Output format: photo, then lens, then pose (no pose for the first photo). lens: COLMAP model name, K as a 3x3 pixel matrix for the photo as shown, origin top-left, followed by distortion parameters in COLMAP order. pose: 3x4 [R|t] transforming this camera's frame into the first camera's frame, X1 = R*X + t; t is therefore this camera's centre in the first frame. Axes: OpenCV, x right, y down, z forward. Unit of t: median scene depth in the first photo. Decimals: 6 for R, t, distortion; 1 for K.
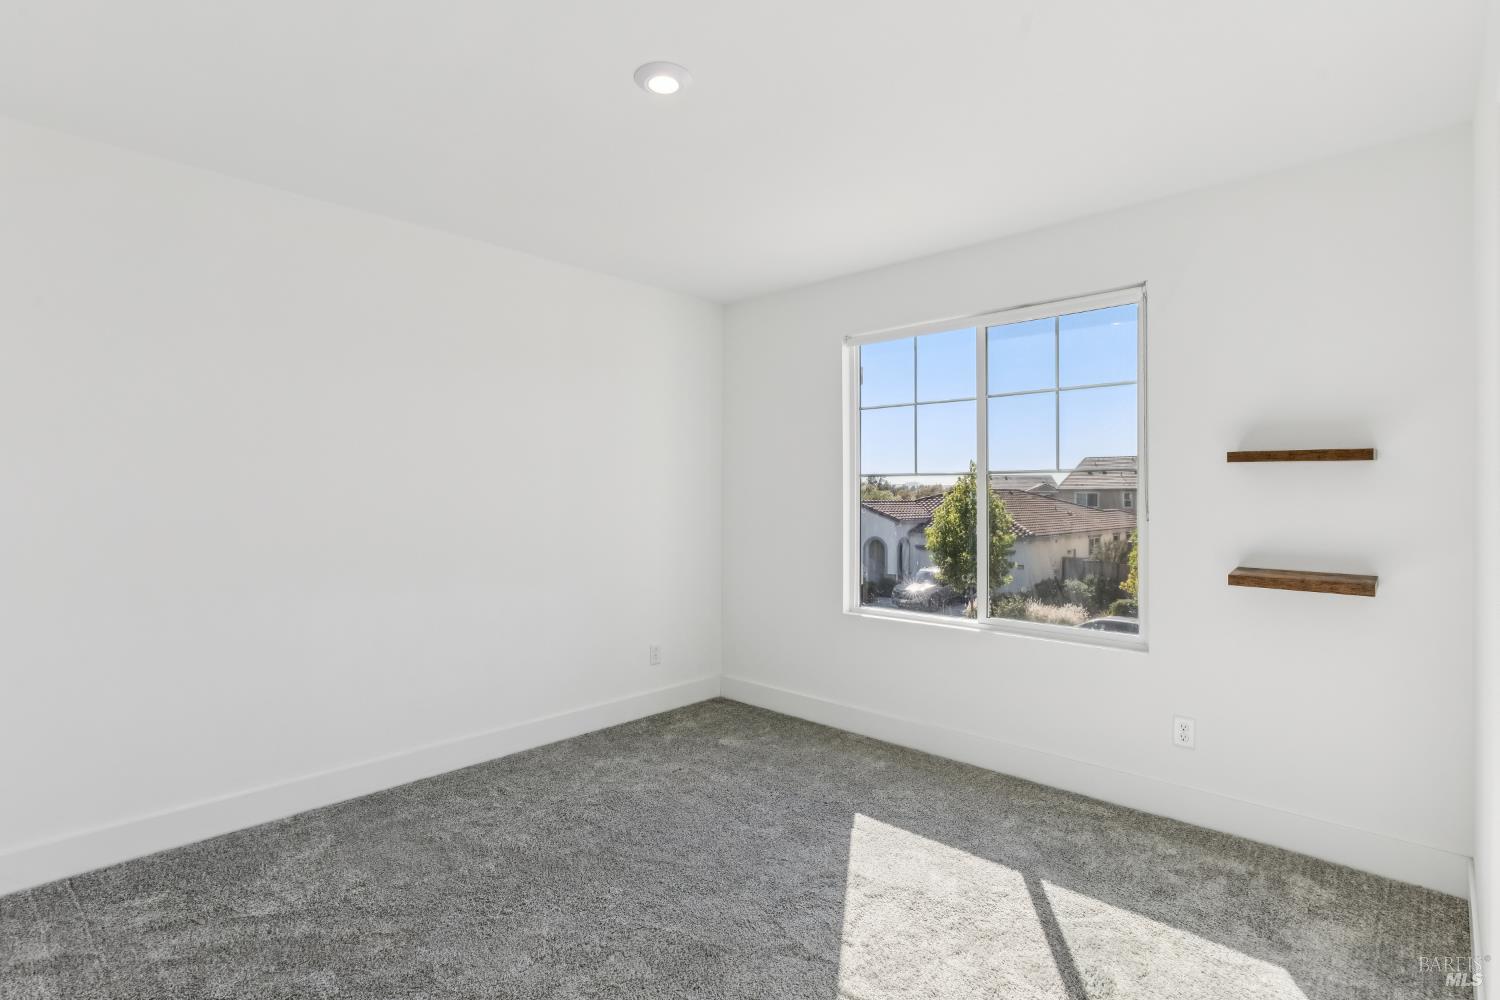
lens RADIAL K [[760.3, 0, 750.0], [0, 760.3, 500.0], [0, 0, 1]] dist [-0.022197, 0.000814]
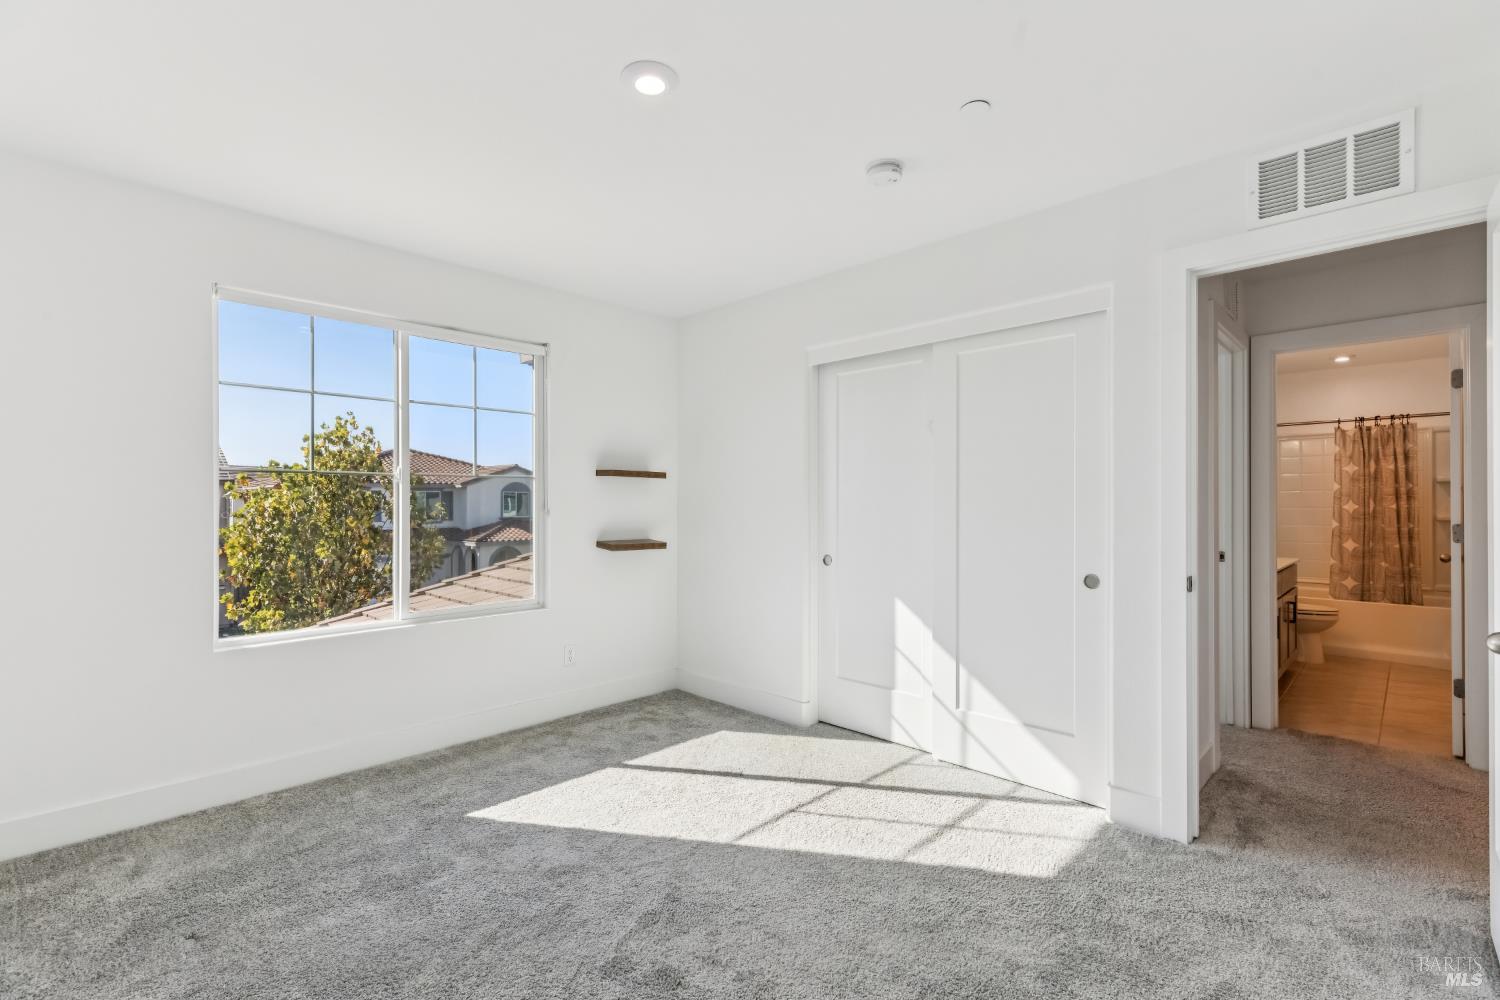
lens RADIAL K [[680.2, 0, 750.0], [0, 680.2, 500.0], [0, 0, 1]] dist [0.001097, 0.000814]
pose [[-0.013404, 0.004678, 0.999899, -0.698093], [0.014010, 0.999892, -0.004490, 0.012803], [-0.999812, 0.013949, -0.013468, 0.594739]]
